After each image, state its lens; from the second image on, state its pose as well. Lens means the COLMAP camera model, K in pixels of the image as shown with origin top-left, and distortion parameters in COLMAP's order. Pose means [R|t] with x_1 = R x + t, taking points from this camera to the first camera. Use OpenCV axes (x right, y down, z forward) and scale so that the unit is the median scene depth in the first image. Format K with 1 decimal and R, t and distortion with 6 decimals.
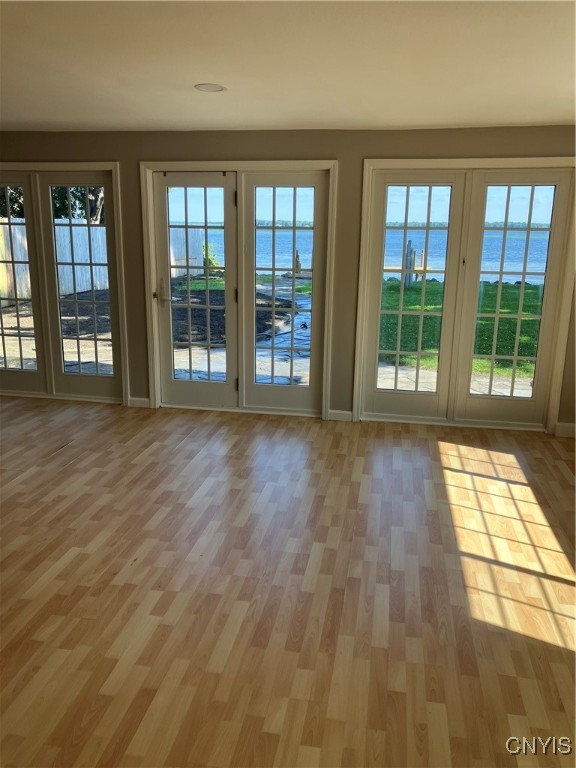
lens RADIAL K [[647.4, 0, 286.7], [0, 647.4, 360.9], [0, 0, 1]] dist [-0.005812, -0.002780]
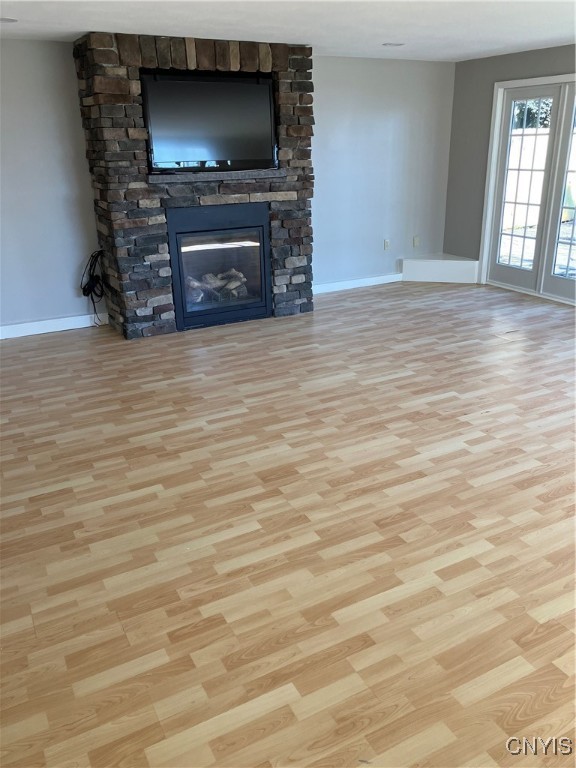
lens RADIAL K [[634.0, 0, 288.0], [0, 634.0, 384.0], [0, 0, 1]] dist [0.001876, 0.000022]
pose [[0.620747, 0.256650, -0.740813, 0.460482], [-0.130178, 0.965525, 0.225421, 0.026580], [0.773128, -0.043492, 0.632757, -0.094738]]
